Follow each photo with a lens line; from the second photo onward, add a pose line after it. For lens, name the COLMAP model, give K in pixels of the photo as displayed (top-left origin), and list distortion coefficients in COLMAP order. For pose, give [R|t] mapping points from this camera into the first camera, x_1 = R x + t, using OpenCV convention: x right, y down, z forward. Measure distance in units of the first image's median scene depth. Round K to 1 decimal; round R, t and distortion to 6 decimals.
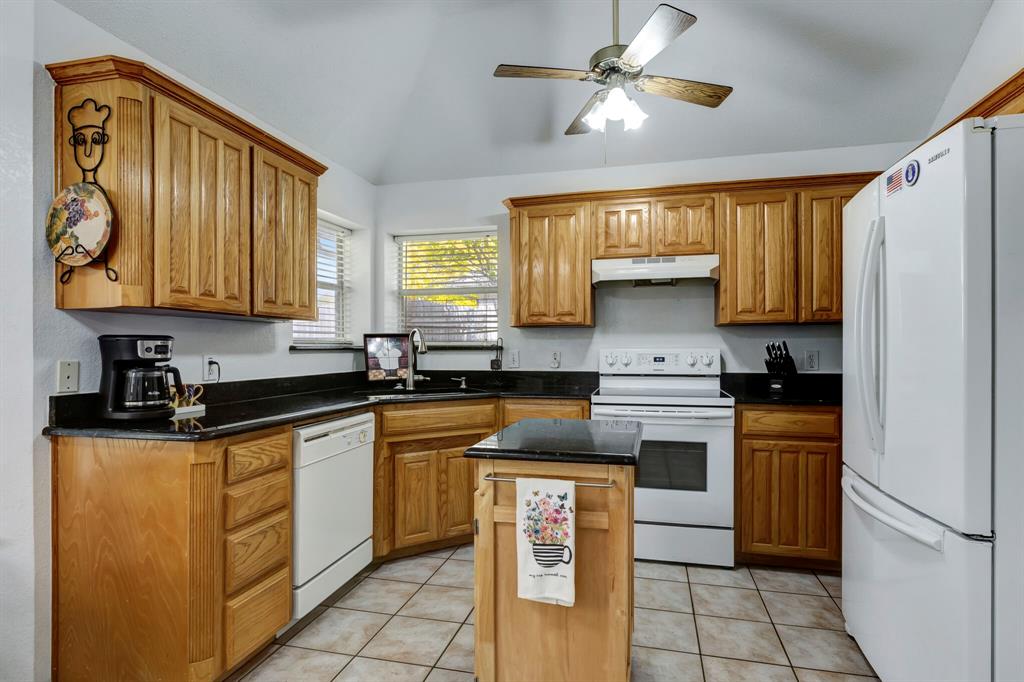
lens RADIAL K [[522.6, 0, 513.5], [0, 522.6, 344.8], [0, 0, 1]] dist [-0.000226, 0.002799]
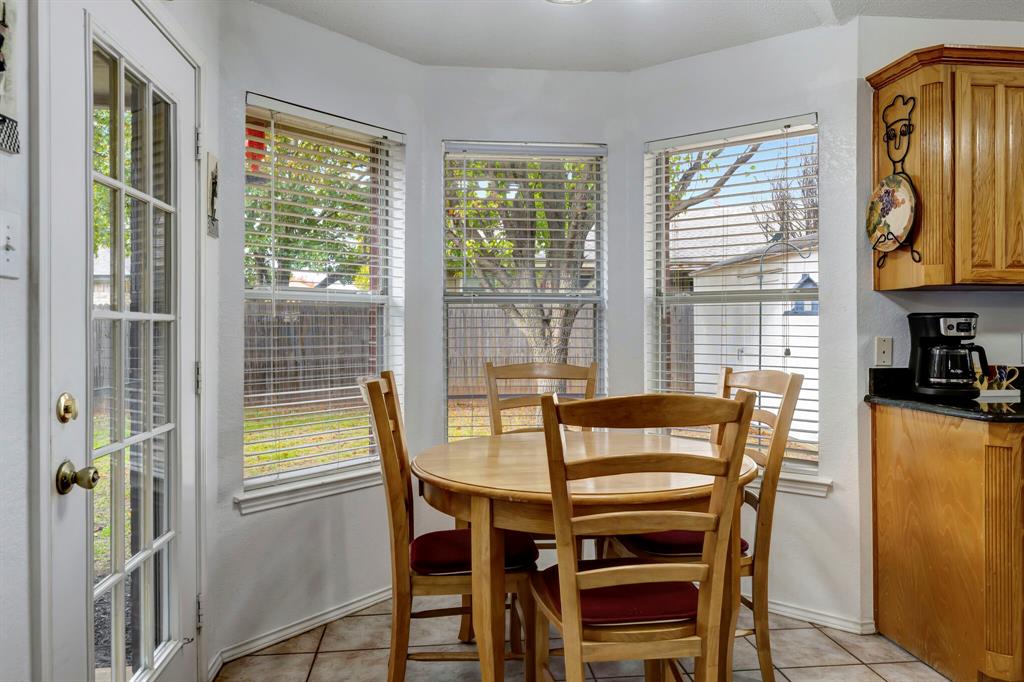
lens RADIAL K [[709.5, 0, 513.6], [0, 709.5, 330.7], [0, 0, 1]] dist [0.007086, 0.006976]
pose [[0.338597, 0.005261, -0.940917, 0.263452], [0.008430, 0.999927, 0.008625, -0.002278], [0.940894, -0.010852, 0.338528, -0.215478]]
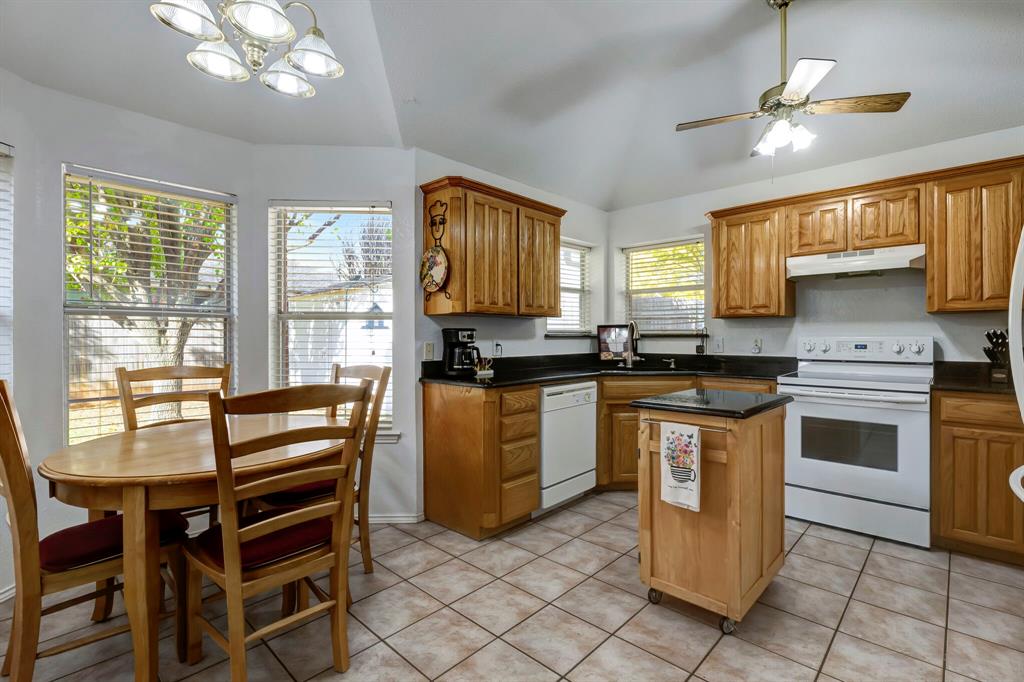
lens RADIAL K [[470.1, 0, 505.7], [0, 470.1, 338.0], [0, 0, 1]] dist [0.003208, 0.000380]
pose [[0.861001, 0.002988, -0.508595, 0.203644], [0.002818, 0.999939, 0.010646, -0.002290], [0.508596, -0.010599, 0.860940, -0.262063]]
